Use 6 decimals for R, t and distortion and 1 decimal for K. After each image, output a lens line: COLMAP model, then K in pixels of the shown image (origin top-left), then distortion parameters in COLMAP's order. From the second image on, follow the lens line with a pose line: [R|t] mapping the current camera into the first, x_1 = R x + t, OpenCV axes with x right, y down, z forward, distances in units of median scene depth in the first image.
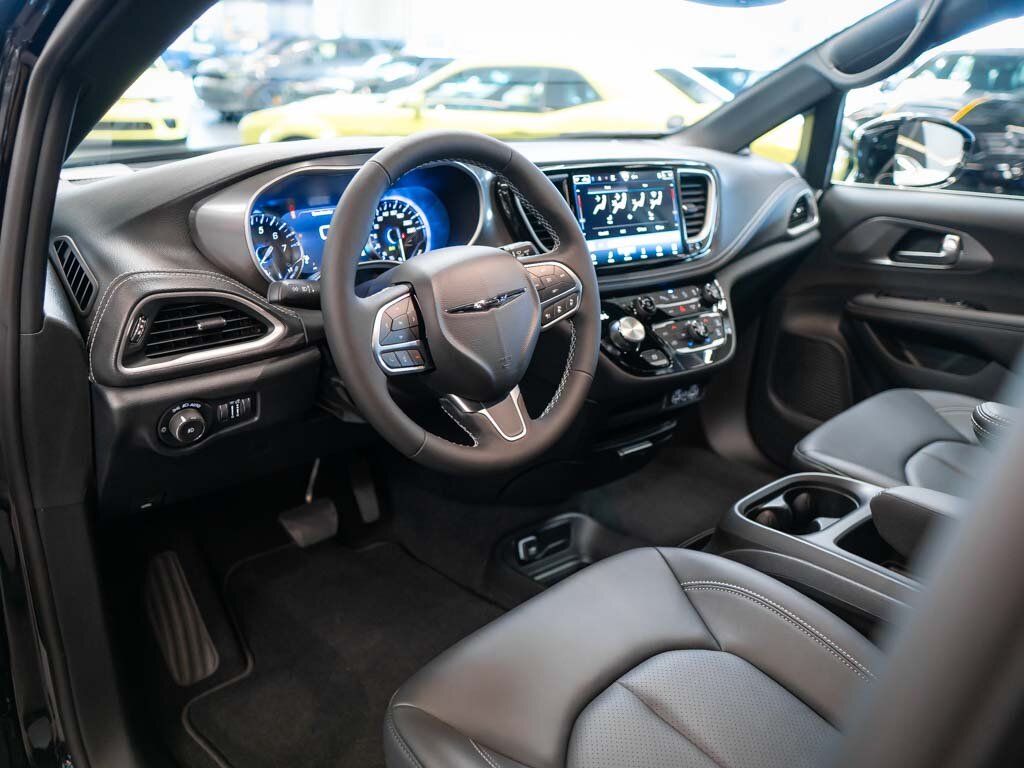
lens RADIAL K [[788.6, 0, 486.2], [0, 788.6, 381.9], [0, 0, 1]] dist [-0.001617, -0.012932]
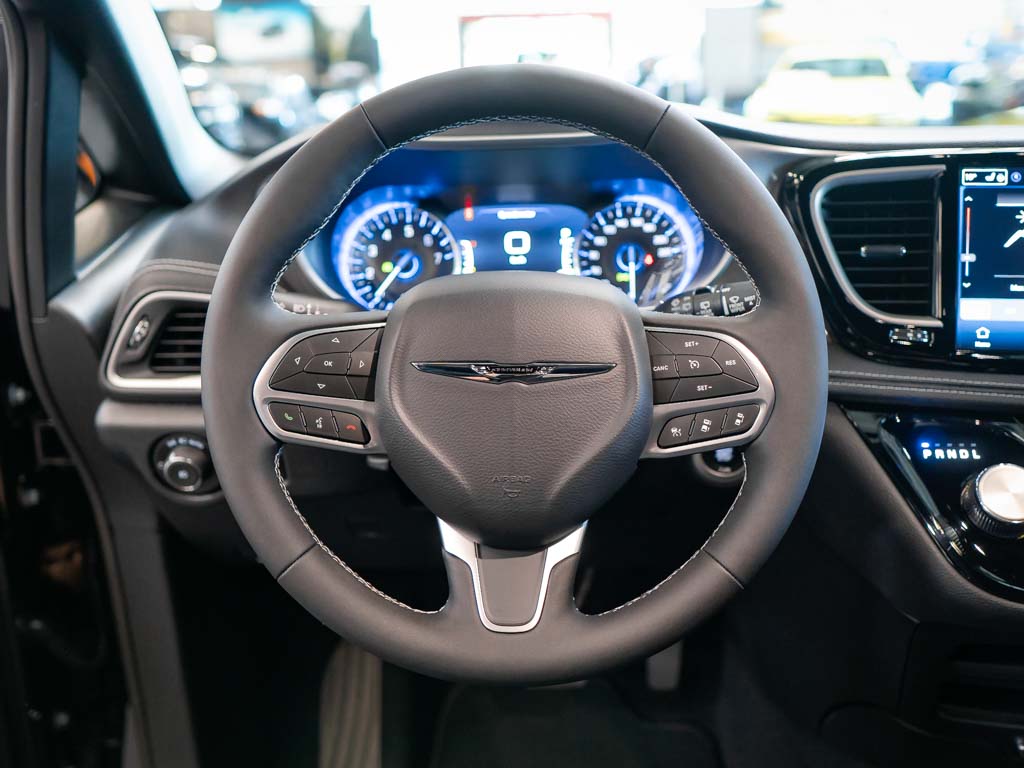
lens RADIAL K [[946.6, 0, 514.8], [0, 946.6, 386.1], [0, 0, 1]] dist [-0.018286, 0.000000]
pose [[0.719240, 0.161945, -0.675624, 0.331114], [-0.207892, 0.978064, 0.013127, -0.072895], [0.662929, 0.131015, 0.737130, 0.379166]]
